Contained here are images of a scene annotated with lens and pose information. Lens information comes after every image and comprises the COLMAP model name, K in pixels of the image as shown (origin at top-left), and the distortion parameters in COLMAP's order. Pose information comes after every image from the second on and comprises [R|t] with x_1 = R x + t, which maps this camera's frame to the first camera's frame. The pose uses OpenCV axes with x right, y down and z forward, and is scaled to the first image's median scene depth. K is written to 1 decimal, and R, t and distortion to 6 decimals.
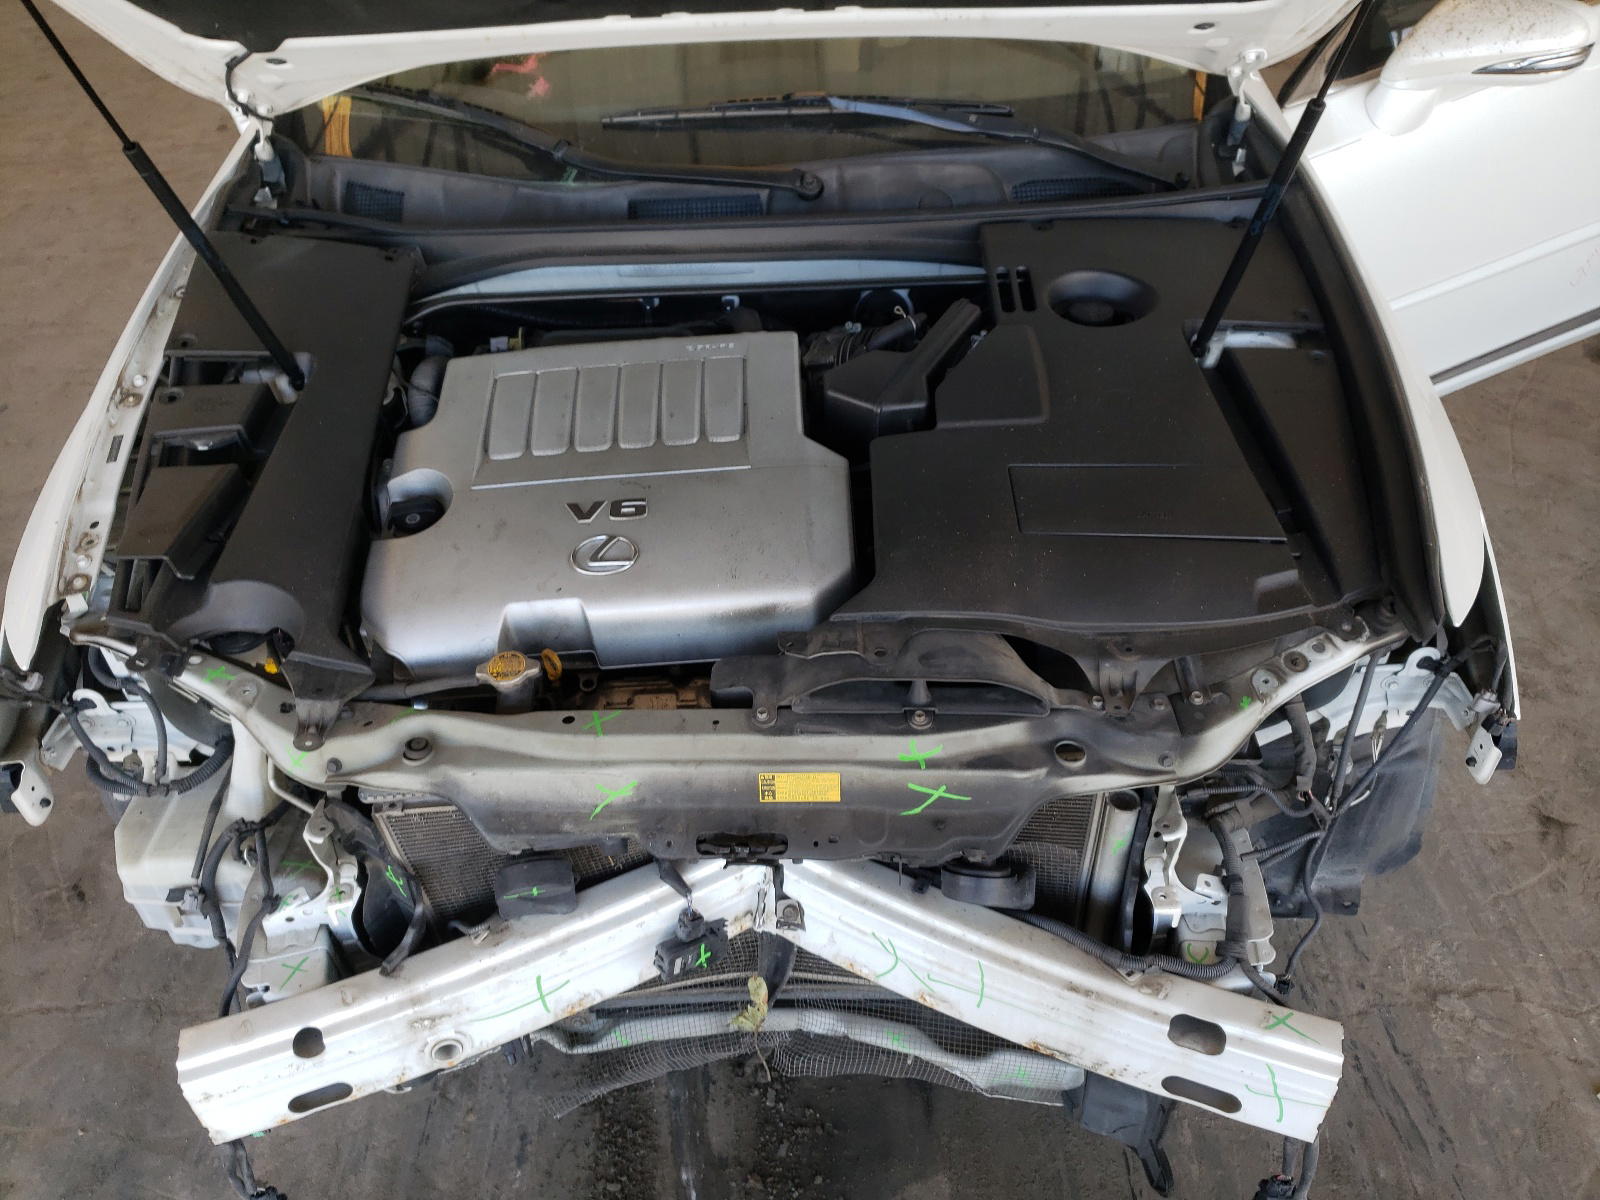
lens RADIAL K [[1228.6, 0, 800.0], [0, 1228.6, 600.0], [0, 0, 1]] dist [0.000188, 0.031323]
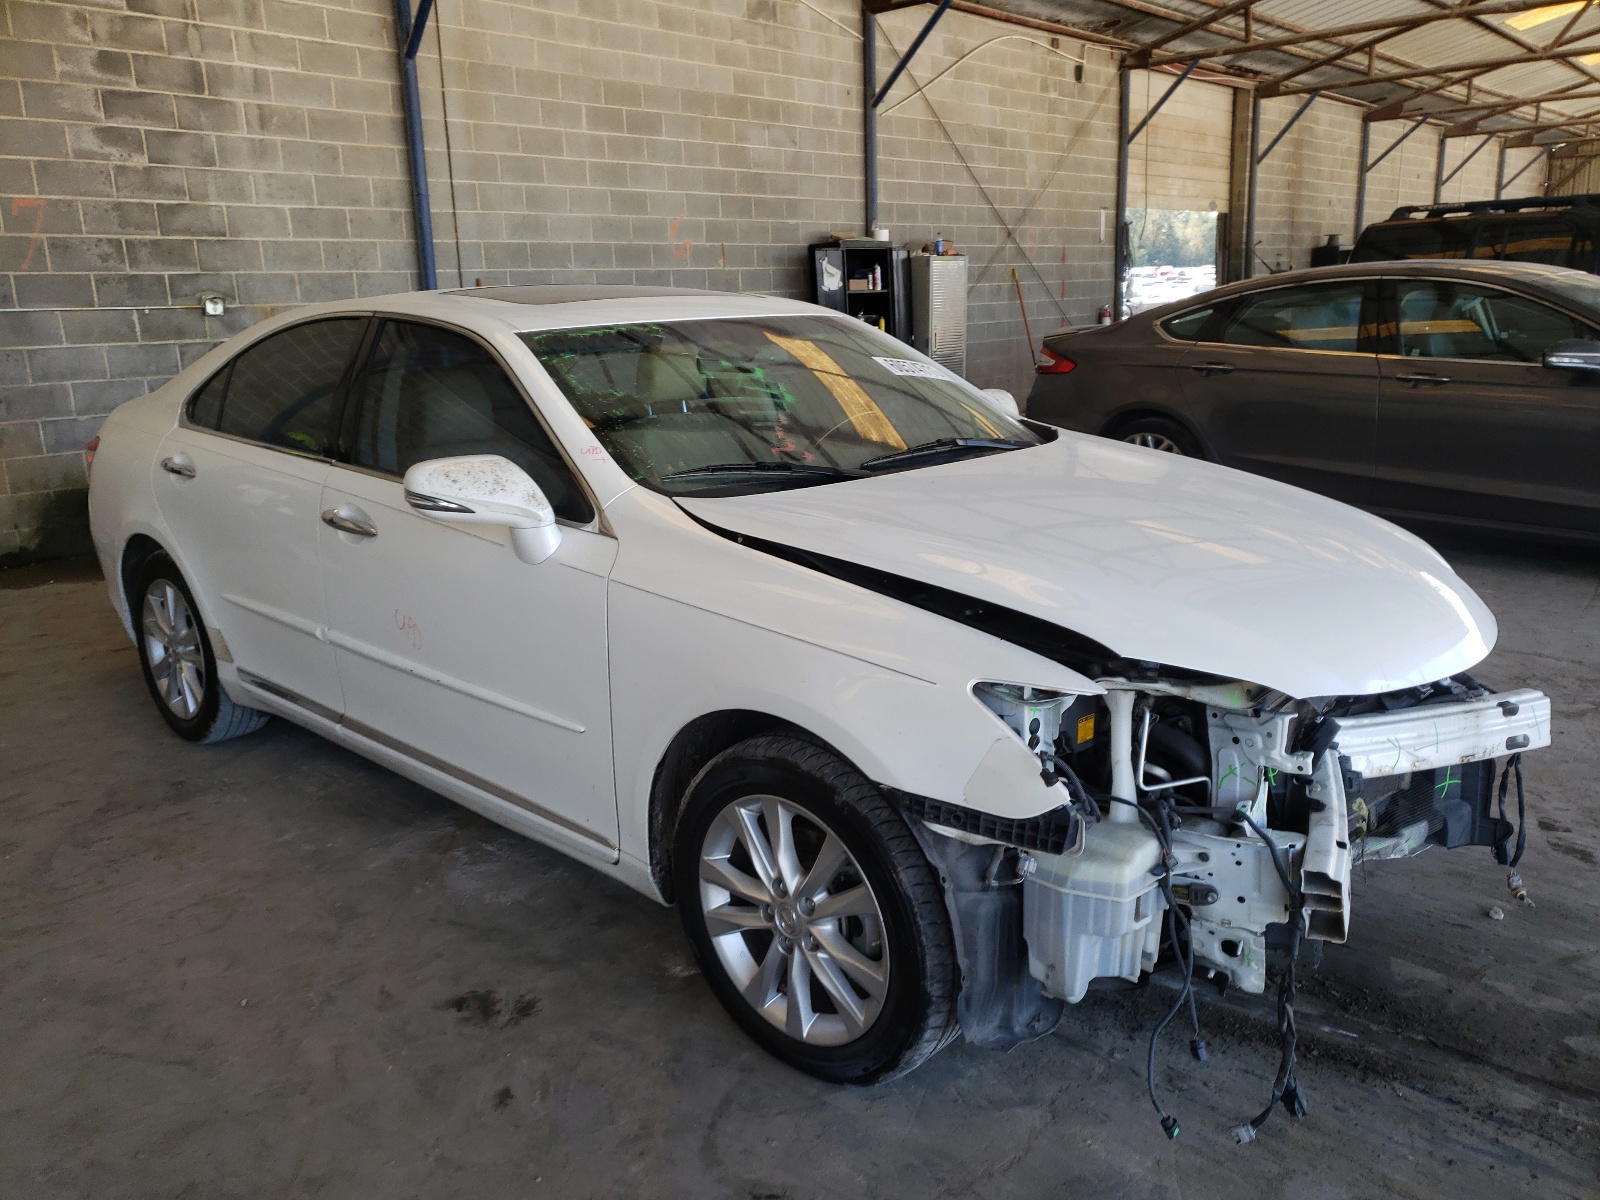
lens RADIAL K [[1228.6, 0, 800.0], [0, 1228.6, 600.0], [0, 0, 1]] dist [0.000188, 0.031323]
pose [[0.688195, -0.158091, 0.708092, -1.442714], [0.471410, 0.839317, -0.270775, 0.143934], [-0.551507, 0.520148, 0.652140, 0.132143]]
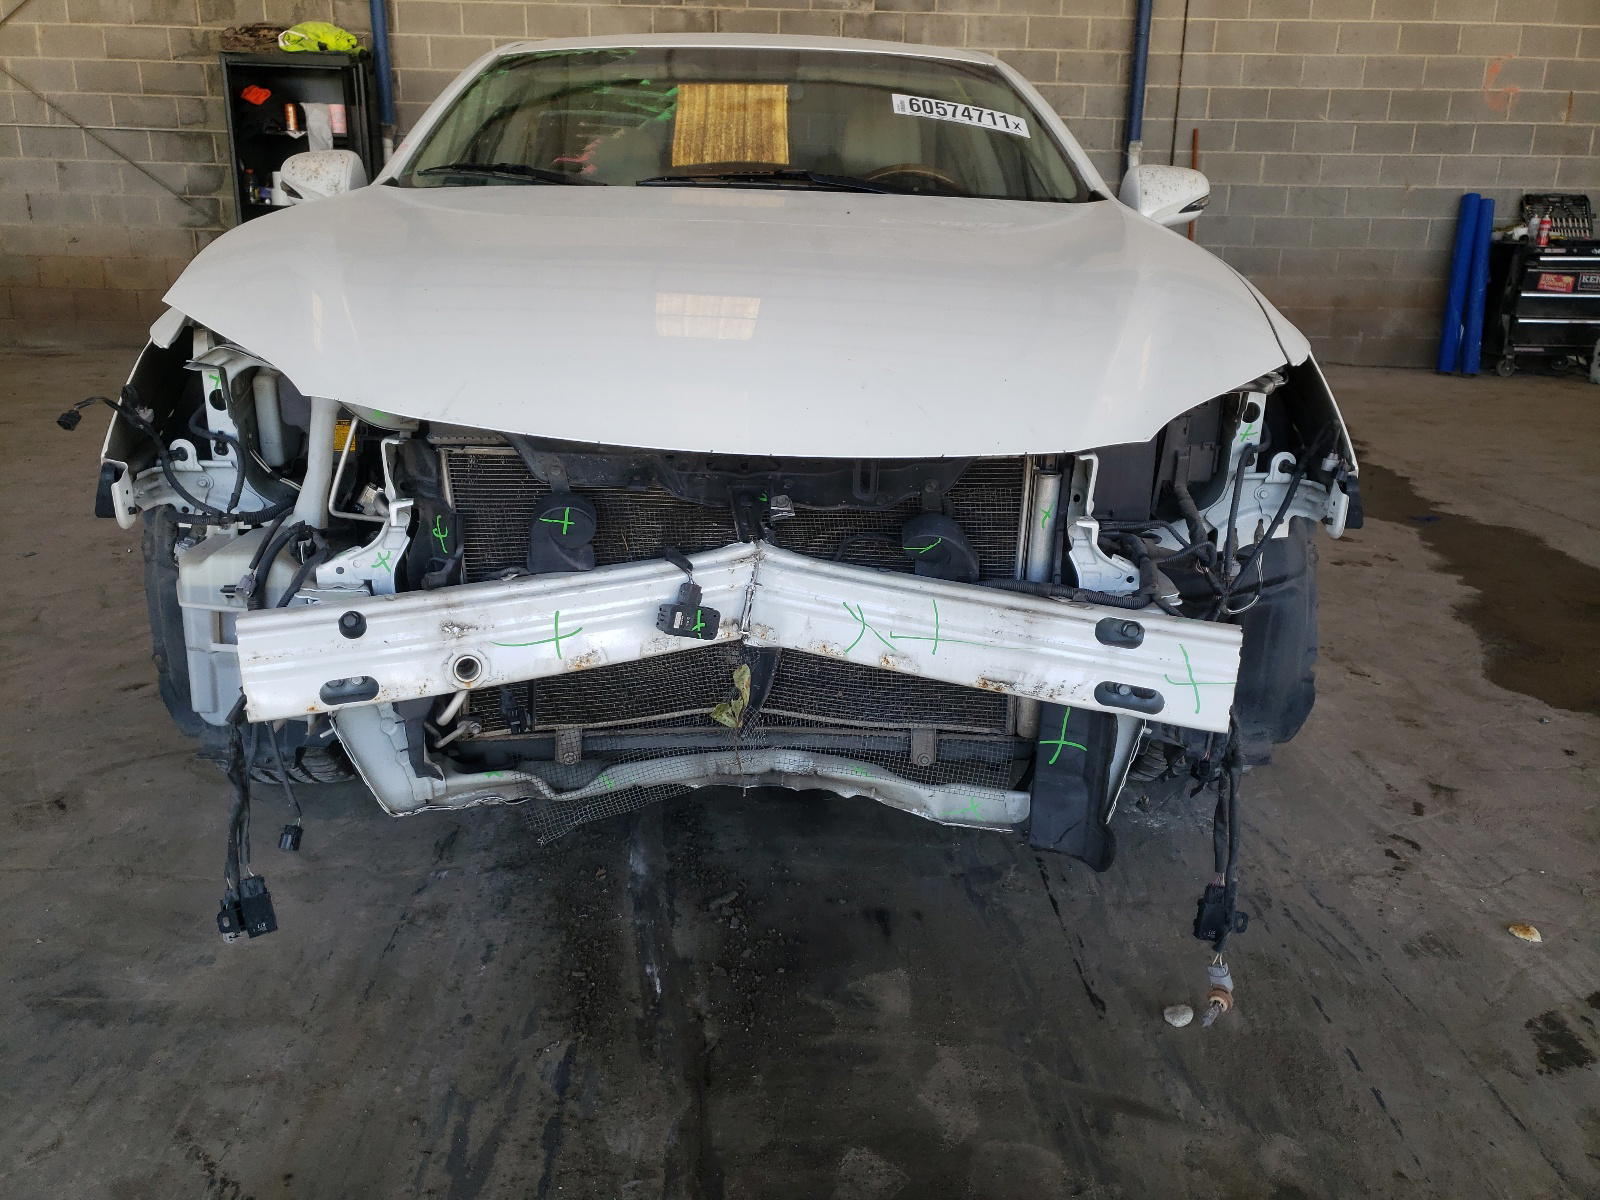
lens RADIAL K [[1228.6, 0, 800.0], [0, 1228.6, 600.0], [0, 0, 1]] dist [0.000188, 0.031323]
pose [[0.998048, 0.042255, 0.045976, -0.028582], [-0.021128, 0.921362, -0.388130, 0.571415], [-0.058761, 0.386402, 0.920457, -0.059299]]
